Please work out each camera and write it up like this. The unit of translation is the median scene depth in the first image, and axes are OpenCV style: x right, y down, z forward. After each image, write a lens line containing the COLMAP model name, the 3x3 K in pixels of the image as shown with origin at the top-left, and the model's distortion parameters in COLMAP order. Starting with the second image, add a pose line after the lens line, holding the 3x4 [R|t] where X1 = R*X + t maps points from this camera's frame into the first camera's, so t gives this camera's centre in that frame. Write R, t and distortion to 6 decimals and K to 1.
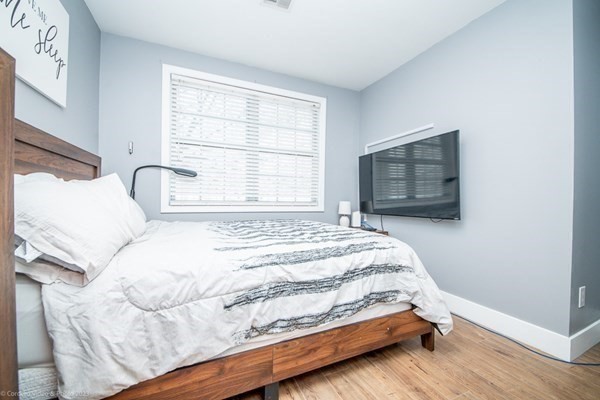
lens RADIAL K [[239.7, 0, 300.0], [0, 239.7, 200.0], [0, 0, 1]] dist [0.002294, -0.008874]
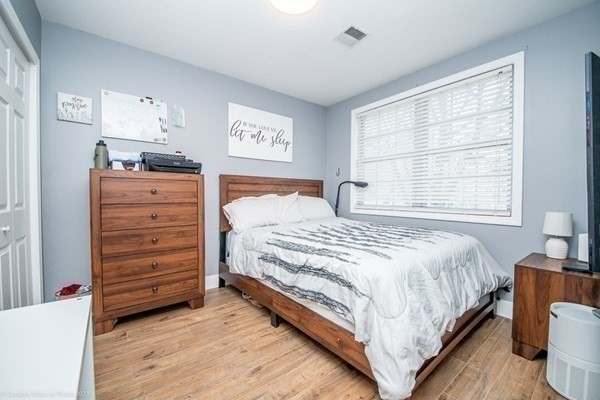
lens RADIAL K [[239.7, 0, 300.0], [0, 239.7, 200.0], [0, 0, 1]] dist [0.002294, -0.008874]
pose [[0.247076, 0.003840, -0.968988, 1.296413], [-0.002438, 0.999991, 0.003341, -0.054161], [0.968993, 0.001537, 0.247084, 0.587322]]
